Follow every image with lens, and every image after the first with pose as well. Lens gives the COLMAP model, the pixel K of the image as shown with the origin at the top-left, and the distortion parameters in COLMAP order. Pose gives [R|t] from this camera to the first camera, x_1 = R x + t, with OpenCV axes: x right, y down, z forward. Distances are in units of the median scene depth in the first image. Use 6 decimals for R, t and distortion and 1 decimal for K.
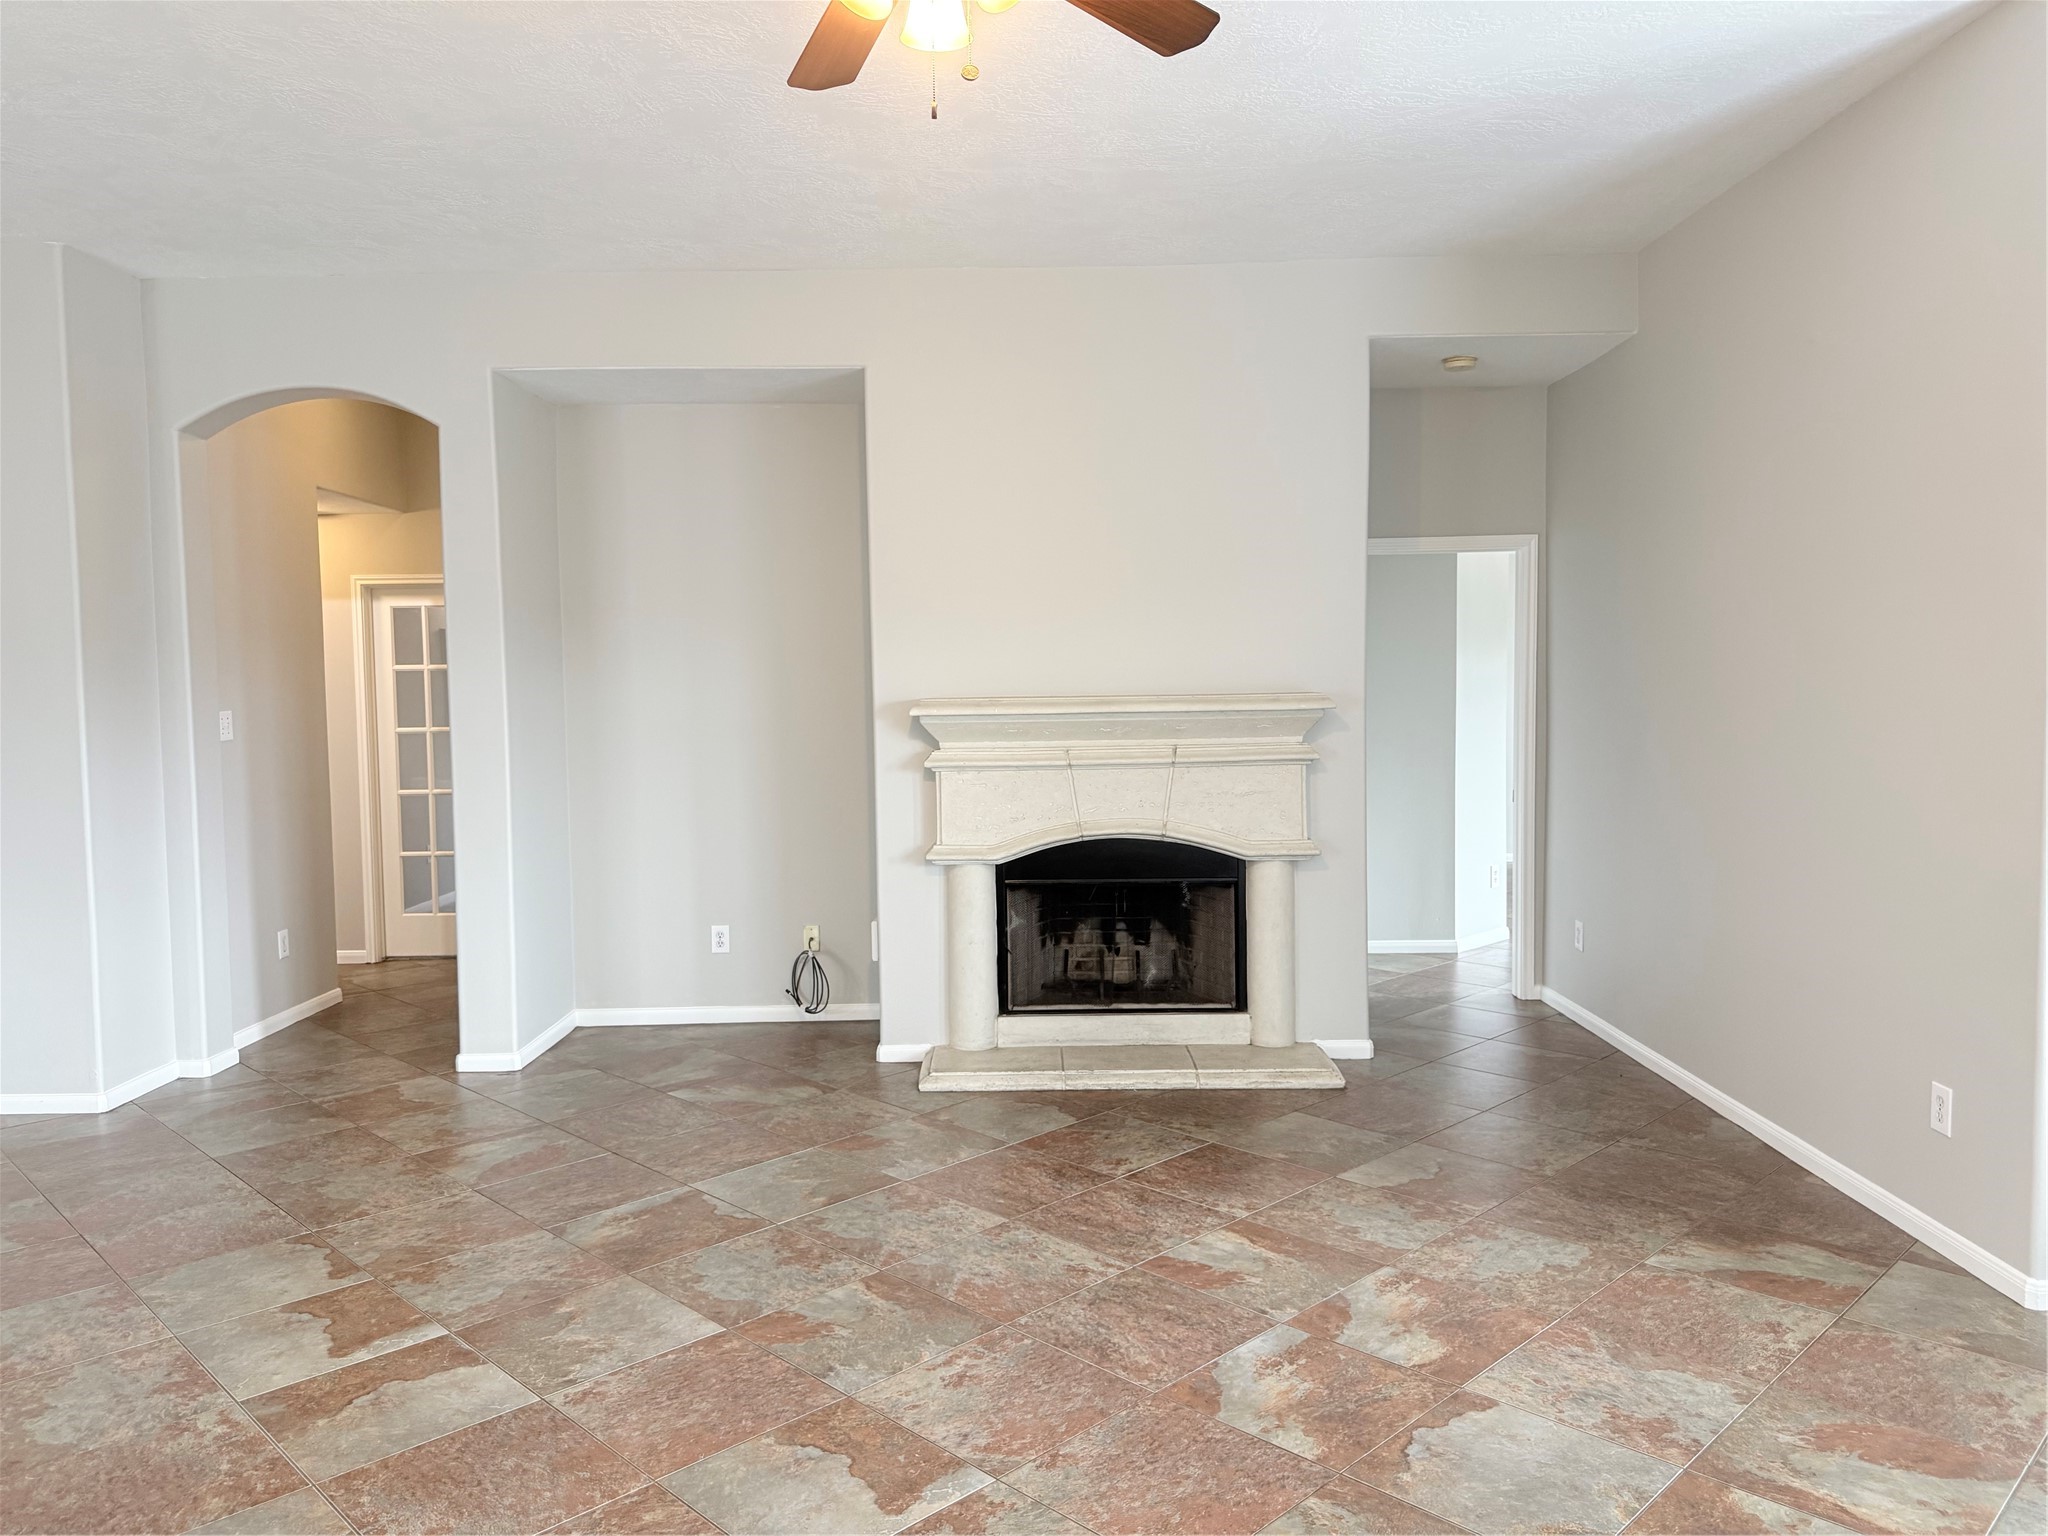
lens RADIAL K [[1425.1, 0, 1025.2], [0, 1425.1, 774.3], [0, 0, 1]] dist [-0.004394, -0.004353]
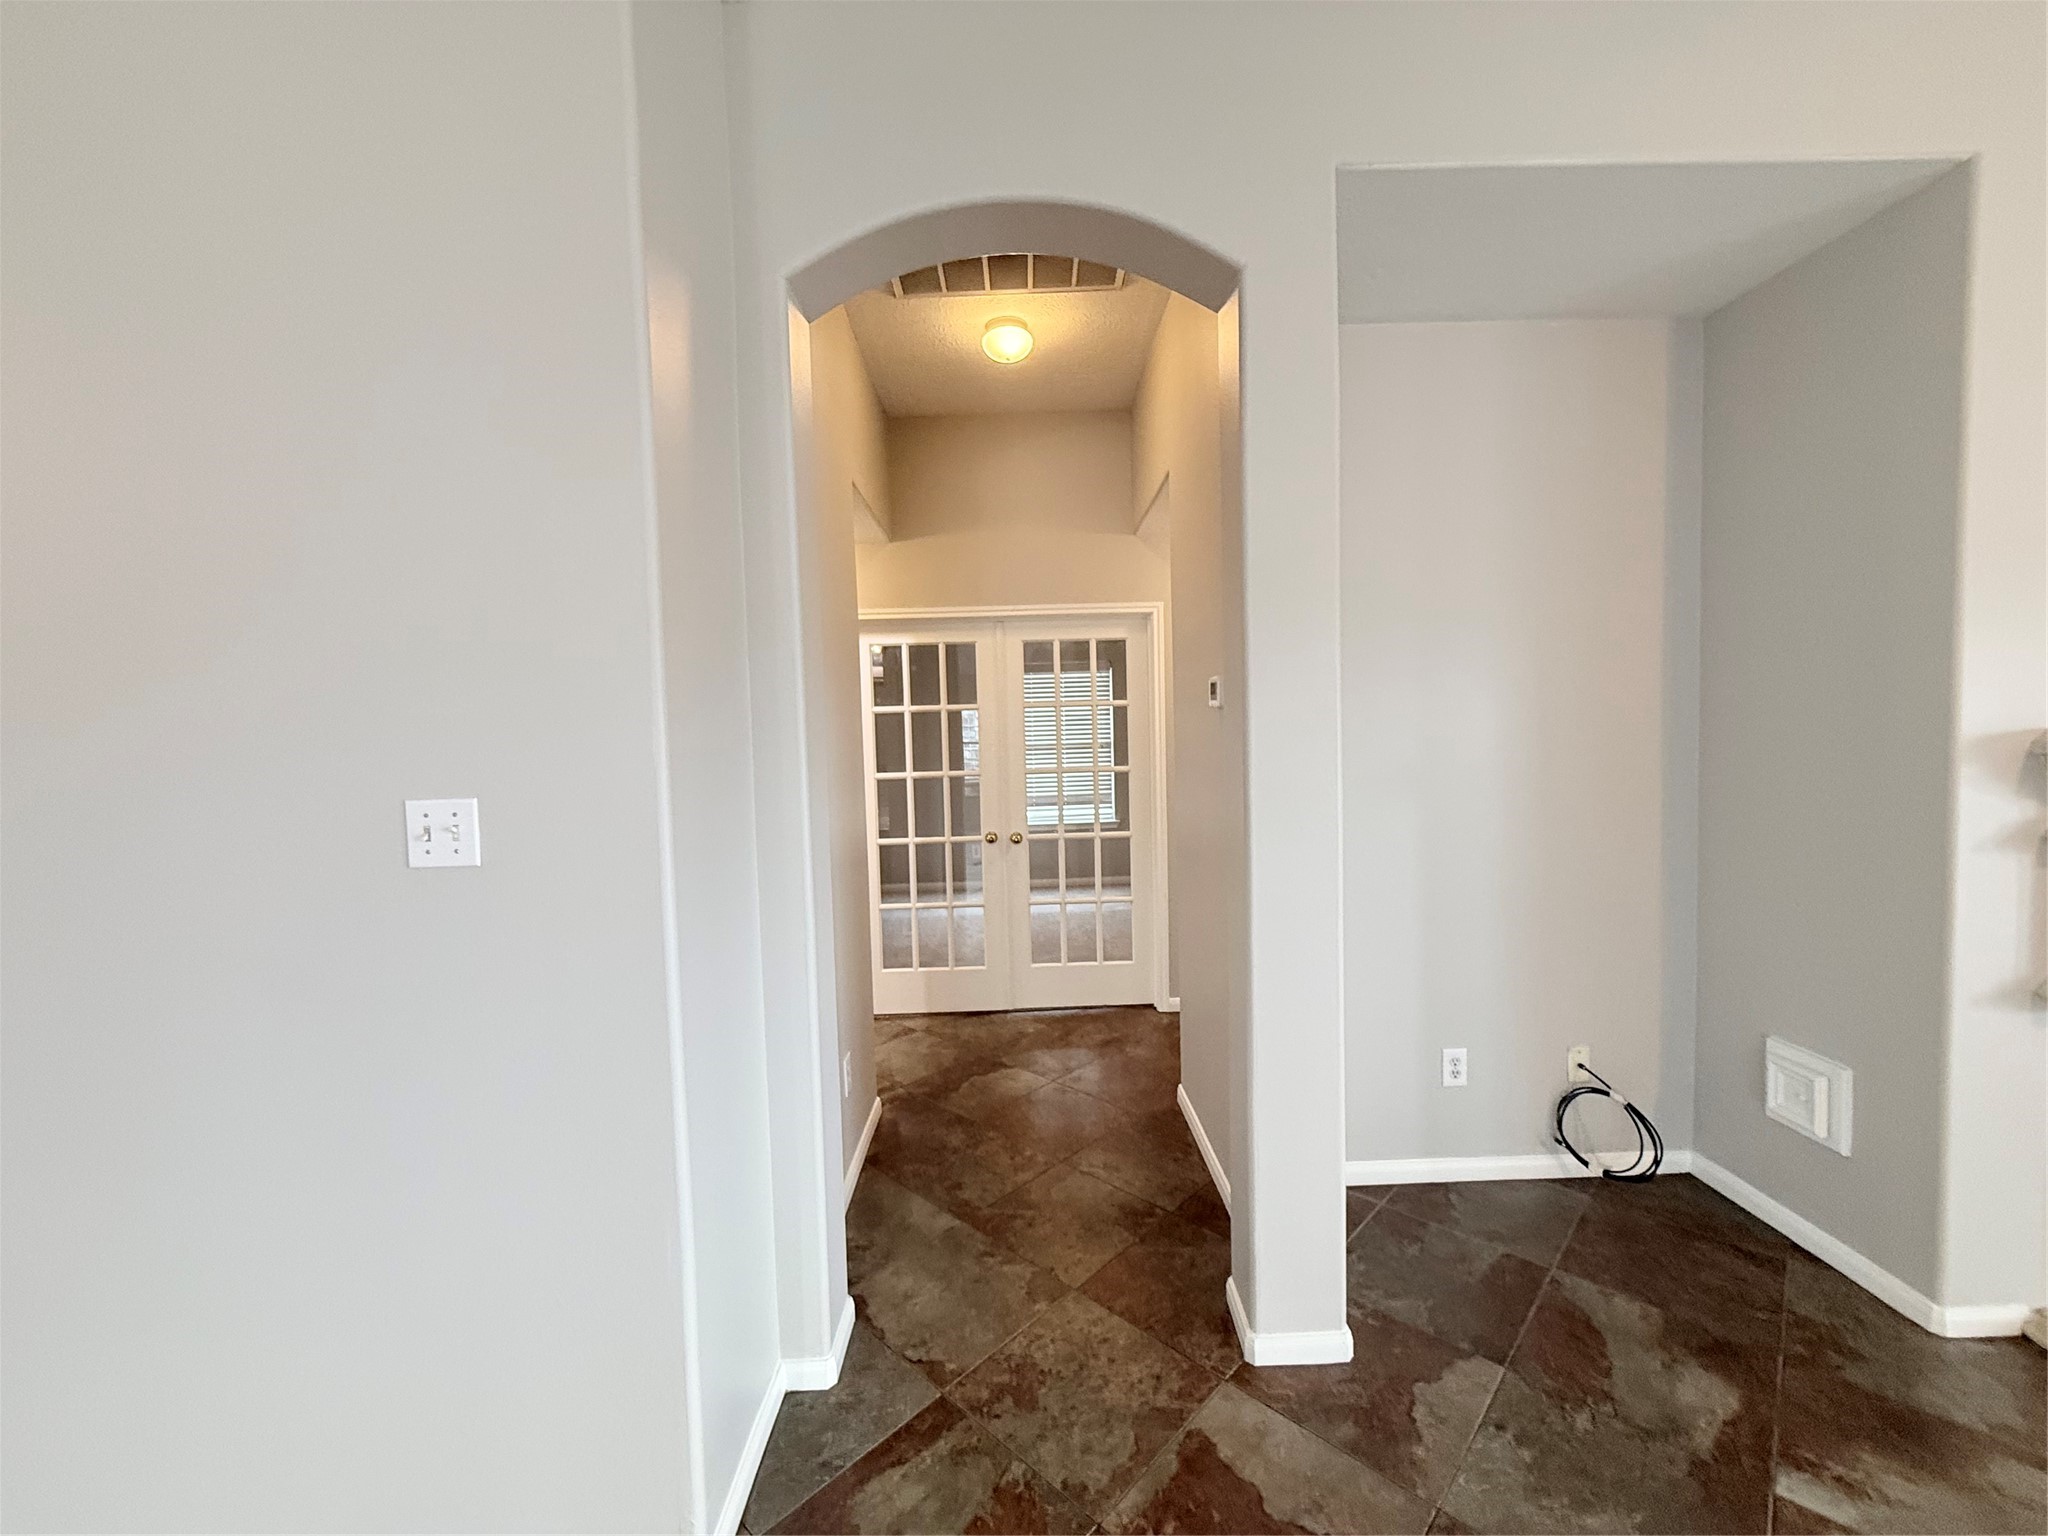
lens RADIAL K [[871.2, 0, 1016.8], [0, 871.2, 775.7], [0, 0, 1]] dist [0.002869, 0.000265]
pose [[0.999634, -0.012551, 0.023946, -0.524628], [0.012426, 0.999908, 0.005352, -0.042948], [-0.024011, -0.005053, 0.999699, 0.669969]]
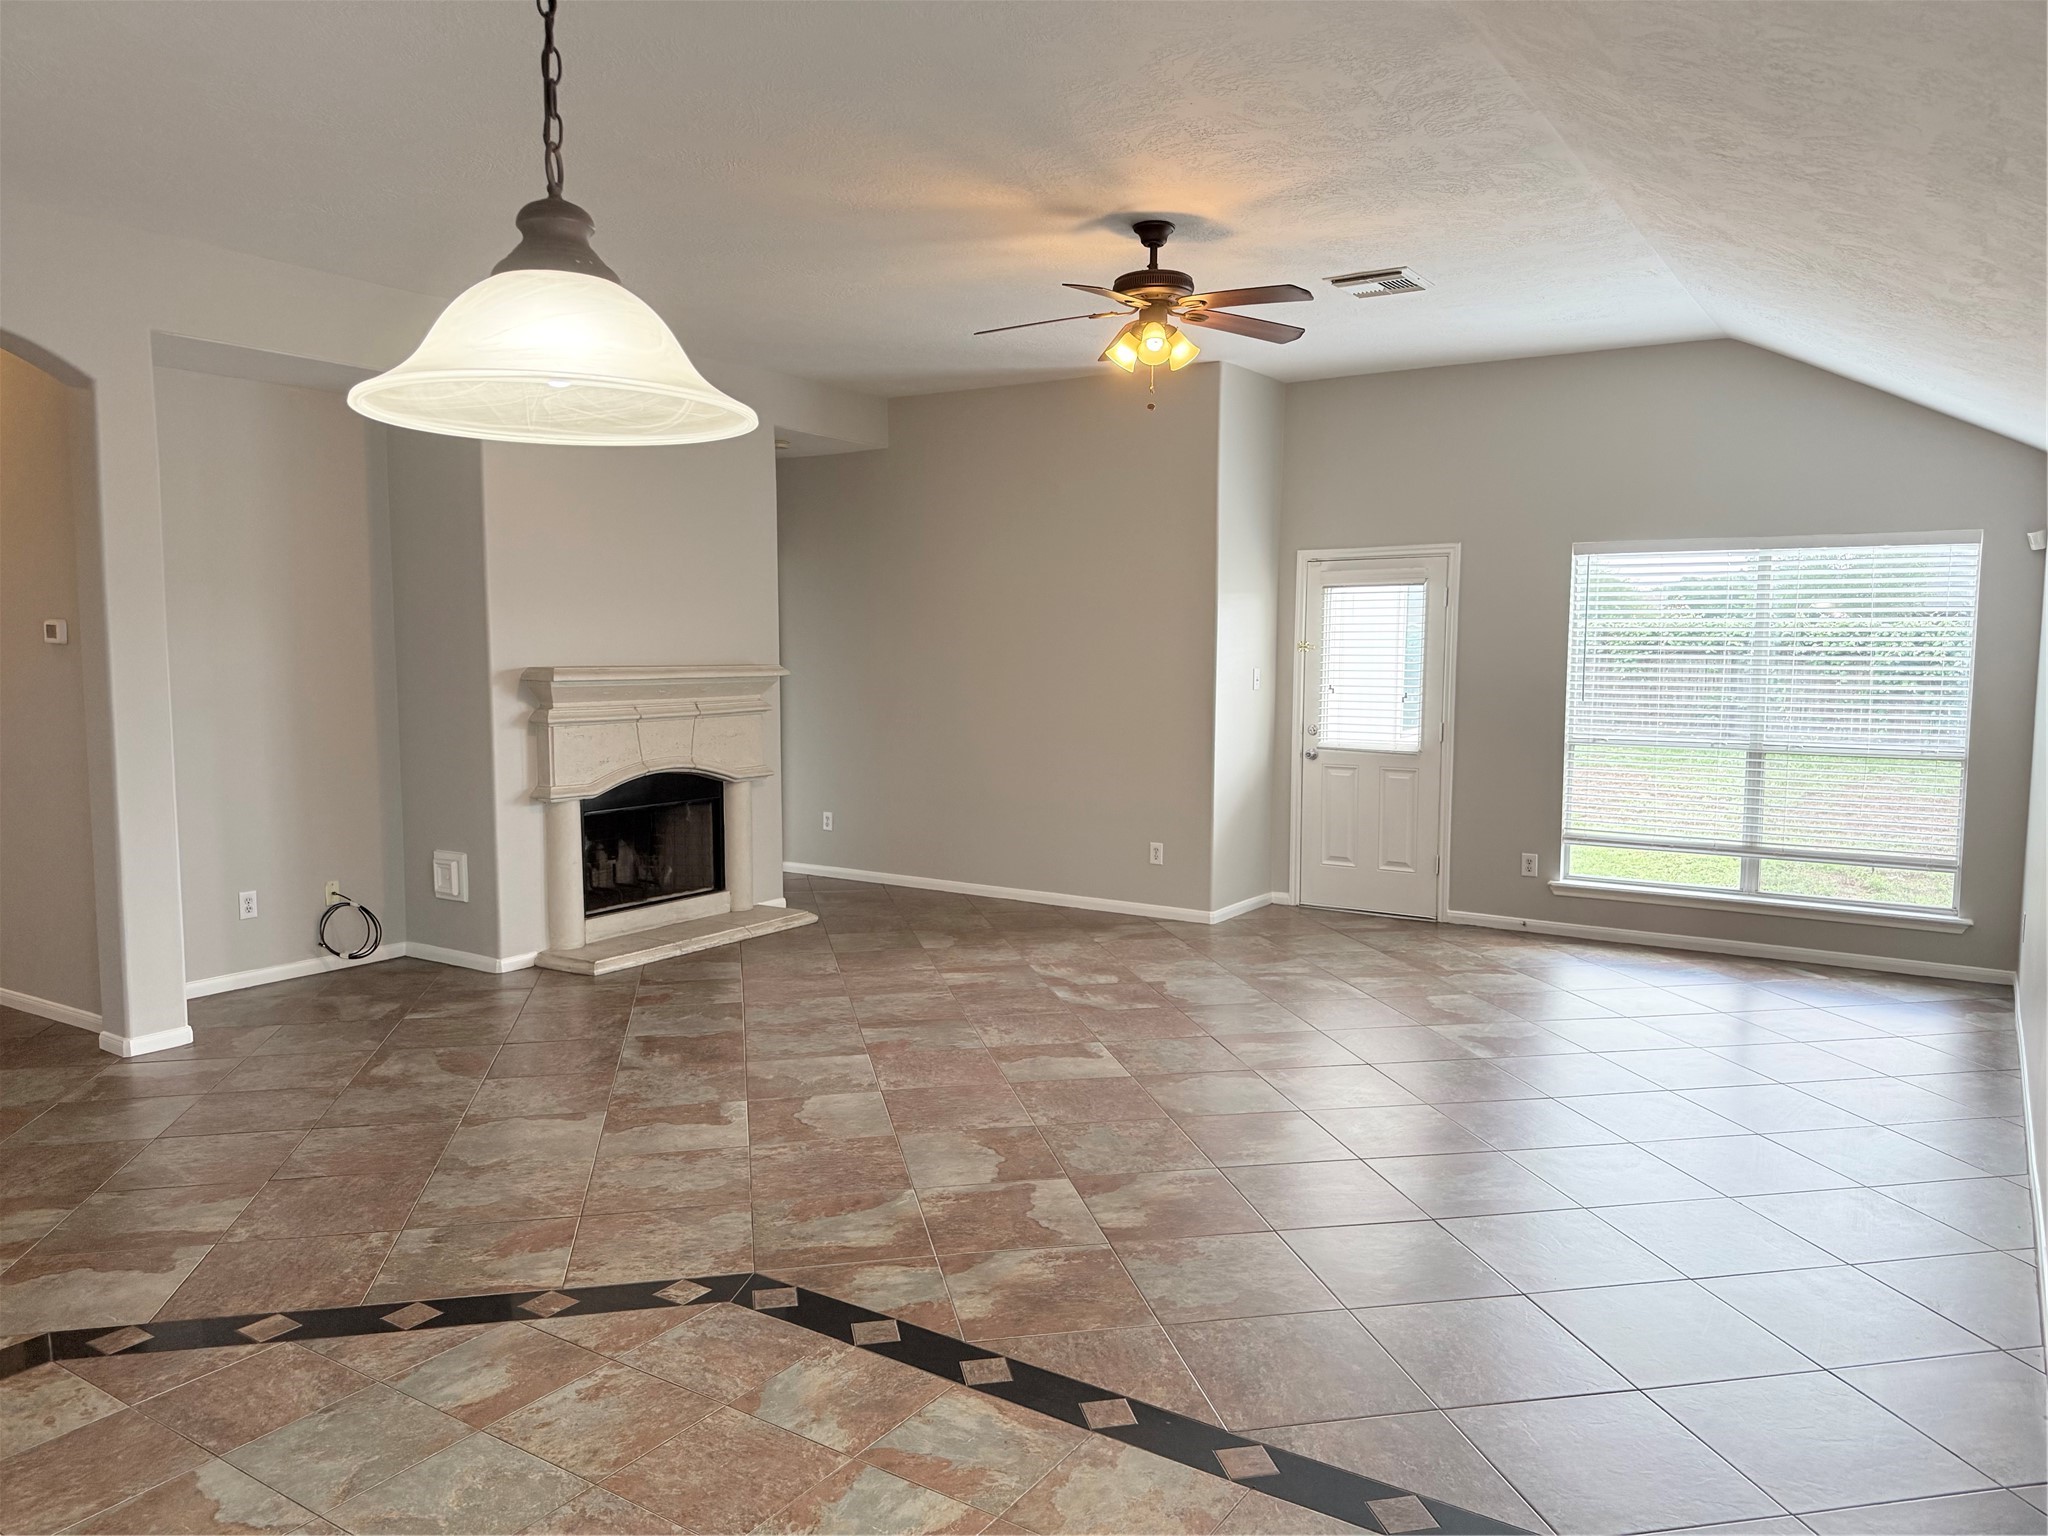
lens RADIAL K [[1418.4, 0, 1023.3], [0, 1418.4, 743.5], [0, 0, 1]] dist [-0.005324, -0.003524]
pose [[0.540848, -0.040237, 0.840157, -0.897537], [0.047353, 0.998728, 0.017348, 0.011122], [-0.839786, 0.030401, 0.542065, -0.017923]]
